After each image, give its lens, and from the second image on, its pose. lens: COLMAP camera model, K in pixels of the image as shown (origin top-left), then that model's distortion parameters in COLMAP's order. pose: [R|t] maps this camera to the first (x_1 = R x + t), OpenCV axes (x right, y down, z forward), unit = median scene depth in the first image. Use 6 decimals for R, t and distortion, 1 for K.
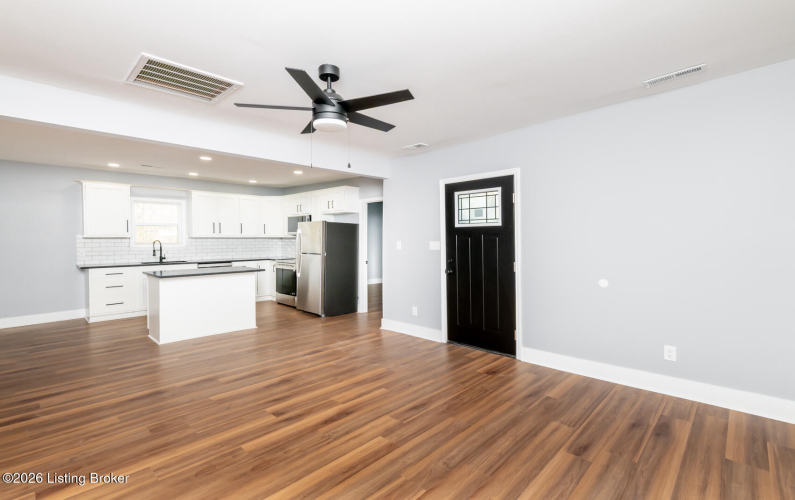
lens RADIAL K [[367.0, 0, 403.0], [0, 367.0, 245.8], [0, 0, 1]] dist [0.002756, 0.000359]
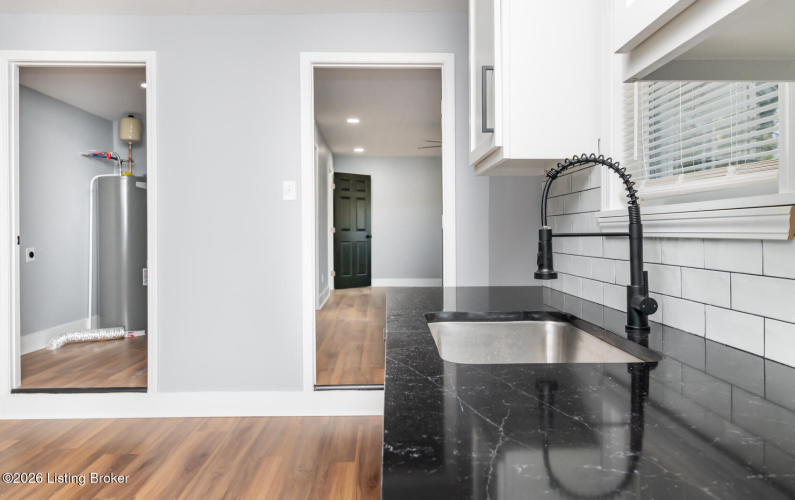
lens RADIAL K [[612.9, 0, 396.6], [0, 612.9, 244.3], [0, 0, 1]] dist [0.004330, 0.003642]
pose [[-0.709611, 0.019904, -0.704312, -0.754254], [-0.008195, 0.999300, 0.036497, 0.012469], [0.704546, 0.031670, -0.708952, 1.797276]]
